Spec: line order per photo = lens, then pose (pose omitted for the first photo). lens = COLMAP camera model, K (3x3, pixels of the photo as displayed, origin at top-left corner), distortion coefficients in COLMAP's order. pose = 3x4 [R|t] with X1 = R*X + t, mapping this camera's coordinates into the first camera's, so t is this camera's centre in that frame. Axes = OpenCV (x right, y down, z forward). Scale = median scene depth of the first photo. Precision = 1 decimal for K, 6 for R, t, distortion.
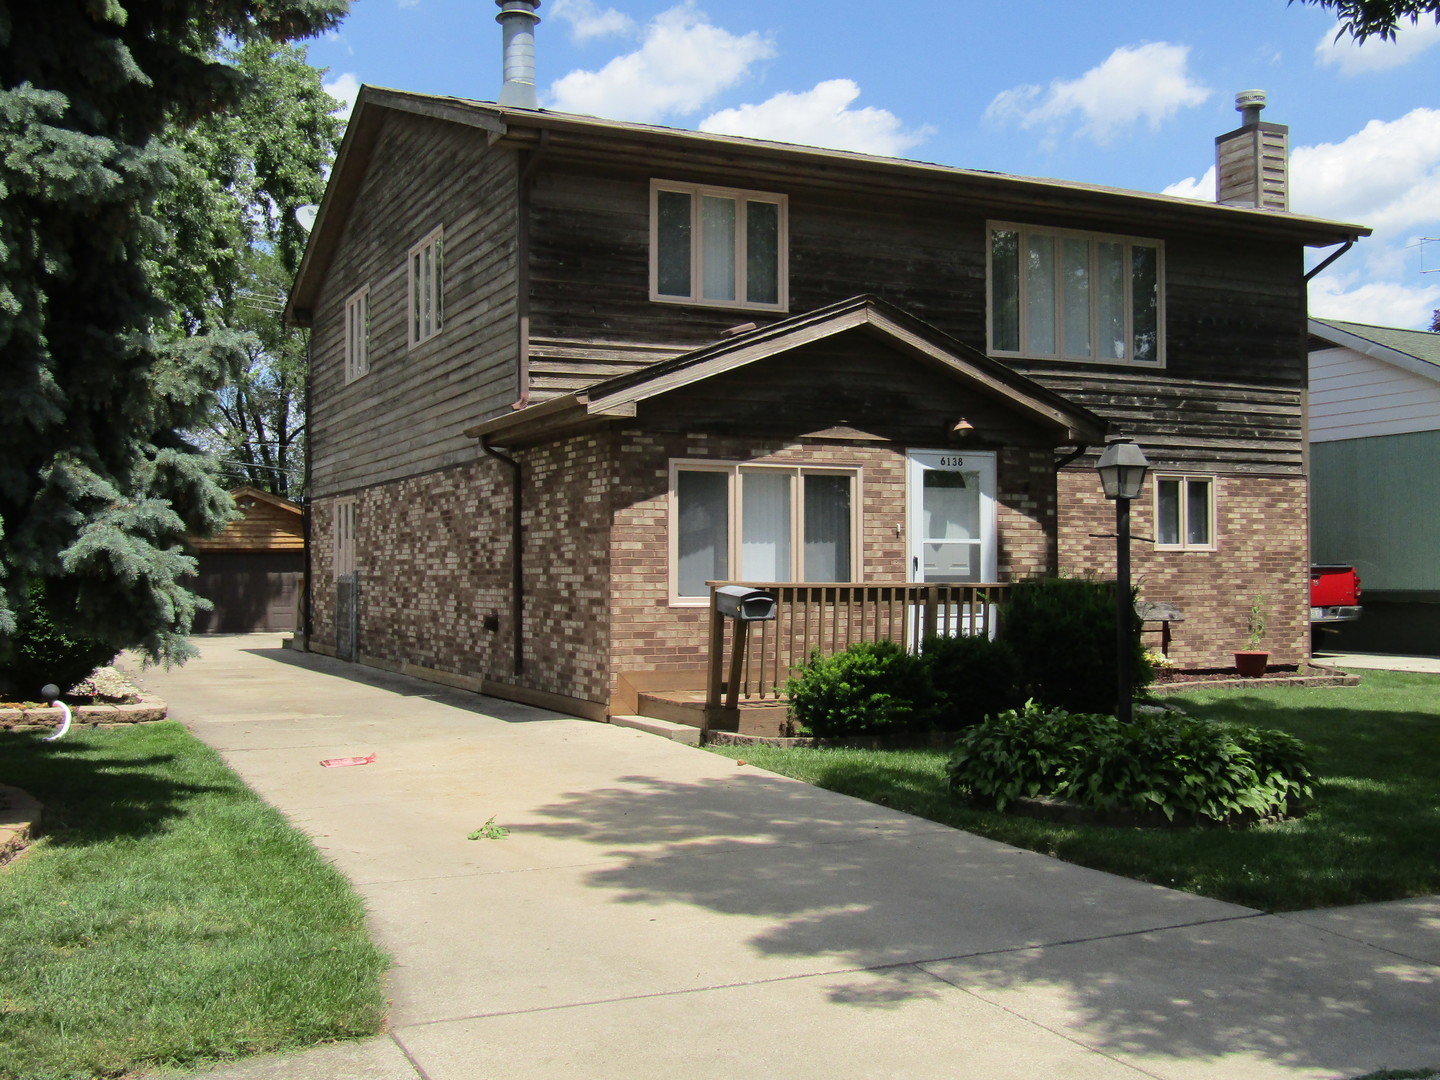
lens RADIAL K [[1532.0, 0, 721.3], [0, 1532.0, 545.0], [0, 0, 1]] dist [-0.001831, 0.000000]
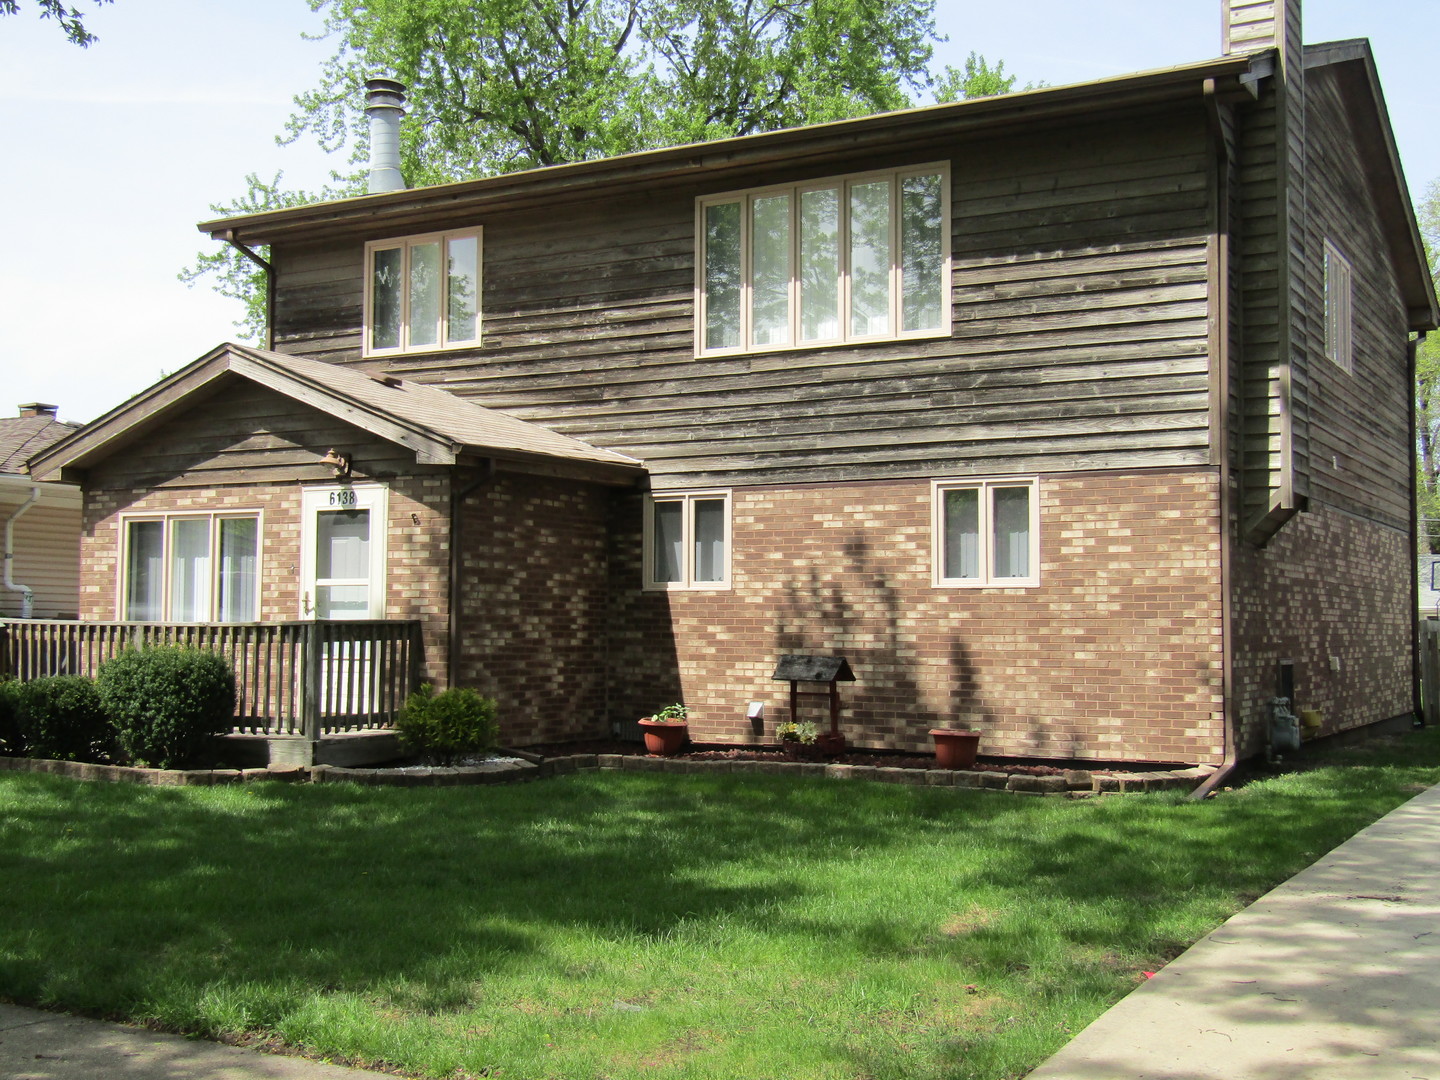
lens RADIAL K [[1686.7, 0, 719.8], [0, 1686.7, 539.8], [0, 0, 1]] dist [-0.014124, 0.000000]
pose [[0.567067, -0.036788, -0.822850, 0.869141], [0.007670, 0.999195, -0.039386, 0.011701], [0.823636, 0.016023, 0.566892, 0.454053]]
